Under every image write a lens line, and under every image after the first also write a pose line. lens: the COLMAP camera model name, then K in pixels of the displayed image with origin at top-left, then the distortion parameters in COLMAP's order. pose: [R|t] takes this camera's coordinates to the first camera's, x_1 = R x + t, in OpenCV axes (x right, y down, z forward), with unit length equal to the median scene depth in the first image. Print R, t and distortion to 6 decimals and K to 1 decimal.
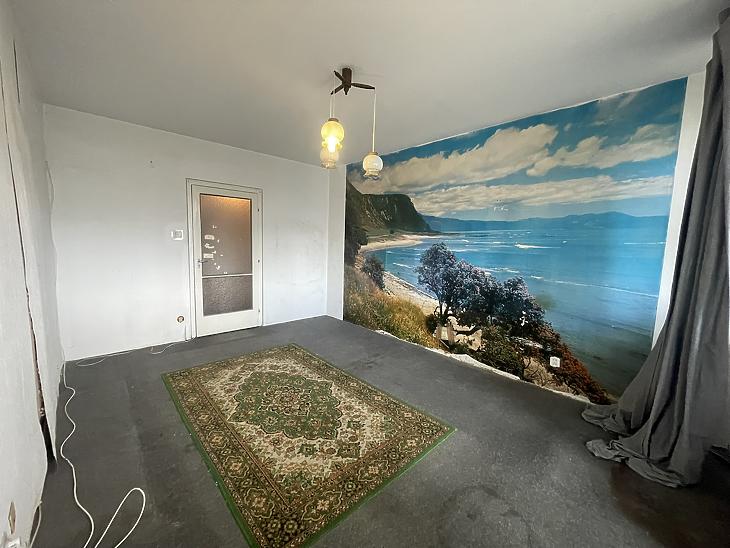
lens RADIAL K [[296.1, 0, 365.0], [0, 296.1, 274.0], [0, 0, 1]] dist [-0.000799, -0.000386]
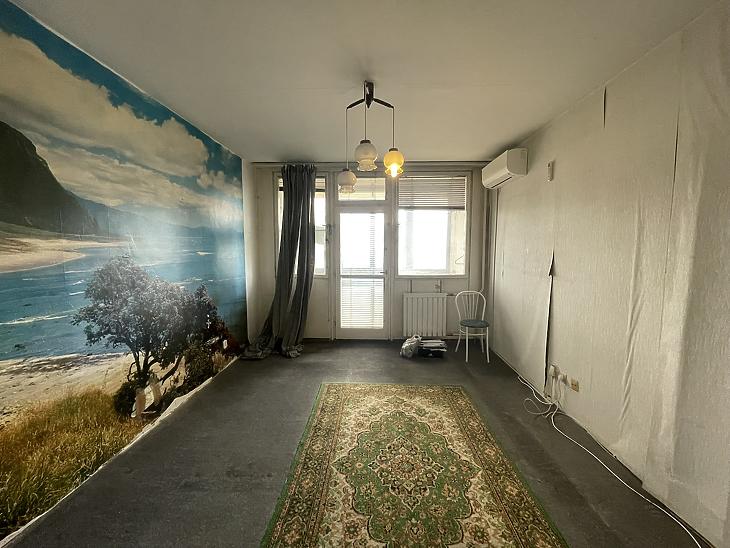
lens RADIAL K [[296.1, 0, 365.0], [0, 296.1, 274.0], [0, 0, 1]] dist [-0.000799, -0.000386]
pose [[-0.709487, -0.092052, 0.698680, -0.506238], [0.056214, 0.980880, 0.186315, -0.156696], [-0.702473, 0.171464, -0.690748, 1.134039]]
